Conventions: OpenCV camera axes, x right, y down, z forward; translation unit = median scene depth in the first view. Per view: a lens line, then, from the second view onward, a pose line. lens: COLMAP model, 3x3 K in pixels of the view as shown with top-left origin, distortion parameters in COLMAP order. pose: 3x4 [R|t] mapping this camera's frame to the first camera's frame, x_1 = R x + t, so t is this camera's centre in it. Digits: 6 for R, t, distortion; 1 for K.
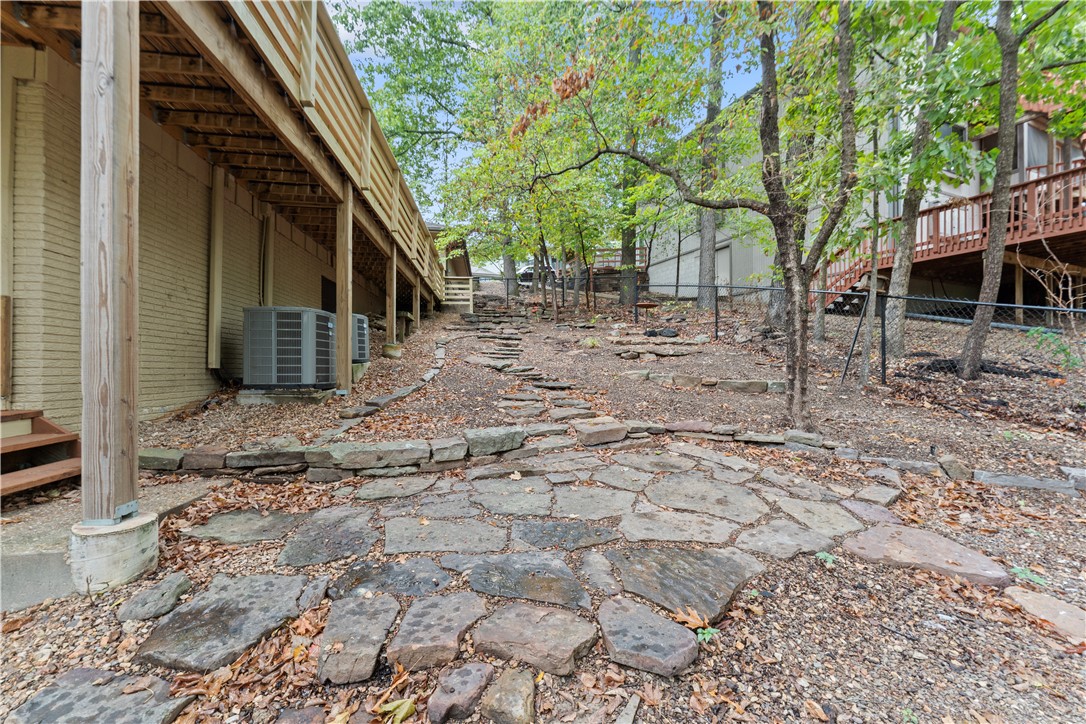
lens RADIAL K [[423.0, 0, 543.0], [0, 423.0, 362.0], [0, 0, 1]] dist [-0.001150, -0.000156]
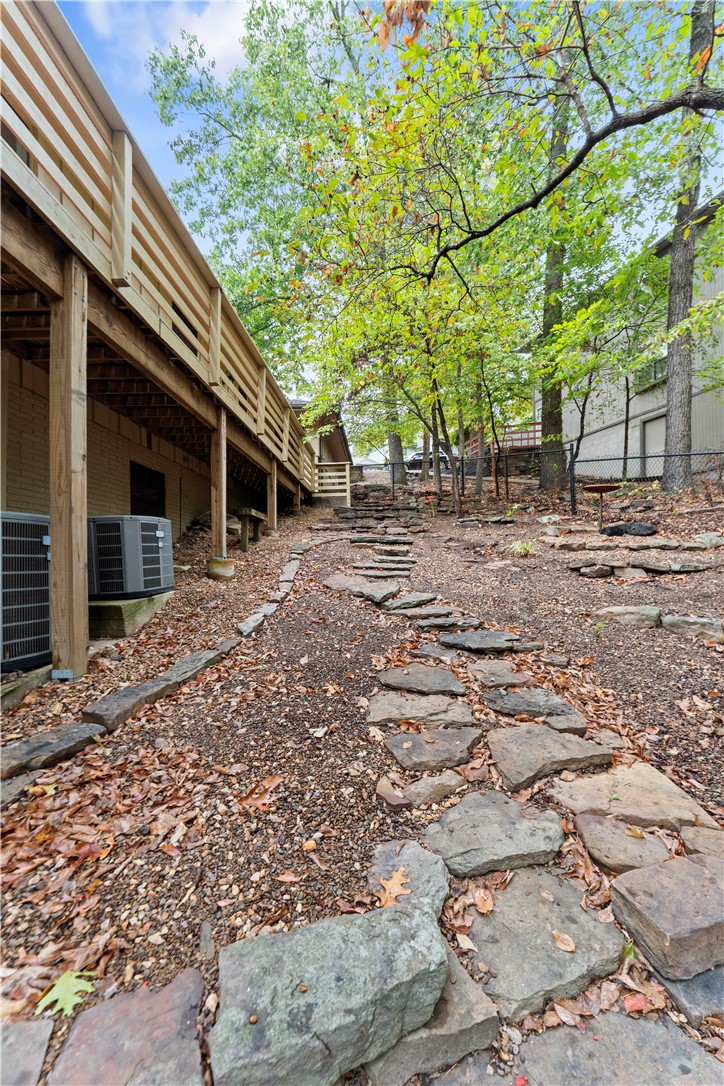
lens RADIAL K [[372.5, 0, 362.0], [0, 372.5, 543.0], [0, 0, 1]] dist [0.000206, -0.000020]
pose [[0.984813, -0.010405, -0.173307, -0.037617], [0.008507, 0.999895, -0.011689, -0.066291], [0.173410, 0.010037, 0.984799, 0.535381]]
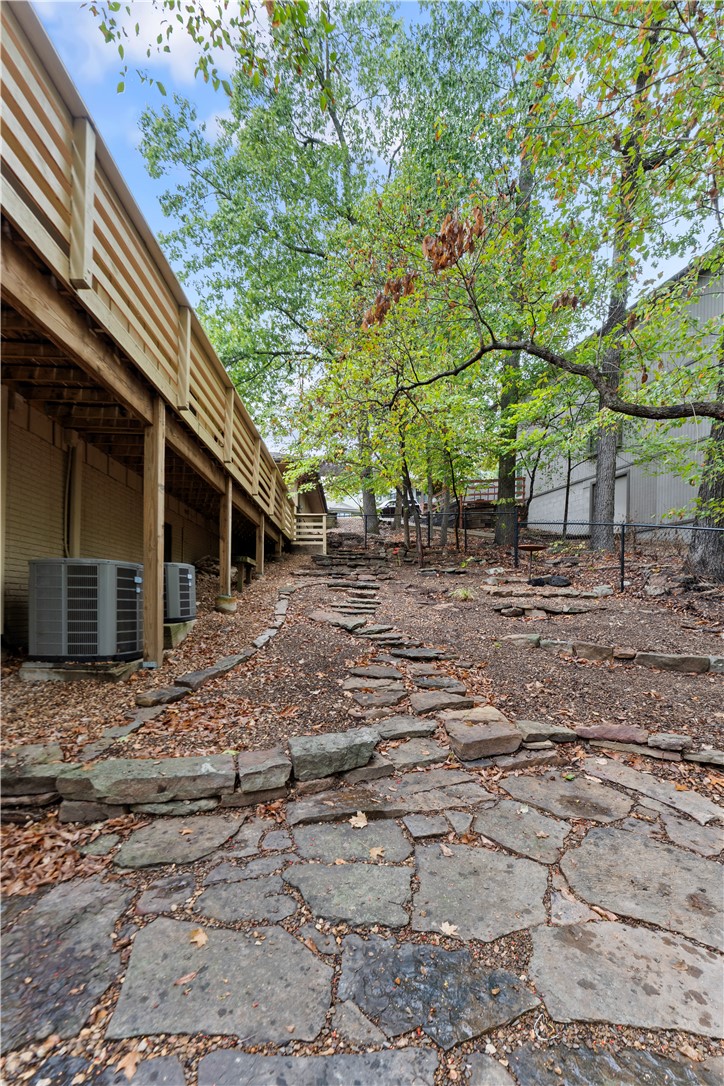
lens RADIAL K [[423.0, 0, 362.4], [0, 423.0, 601.0], [0, 0, 1]] dist [-0.001150, -0.000156]
pose [[0.994746, 0.014656, -0.101321, 0.002931], [-0.013206, 0.999801, 0.014960, -0.056557], [0.101520, -0.013543, 0.994741, 0.212750]]
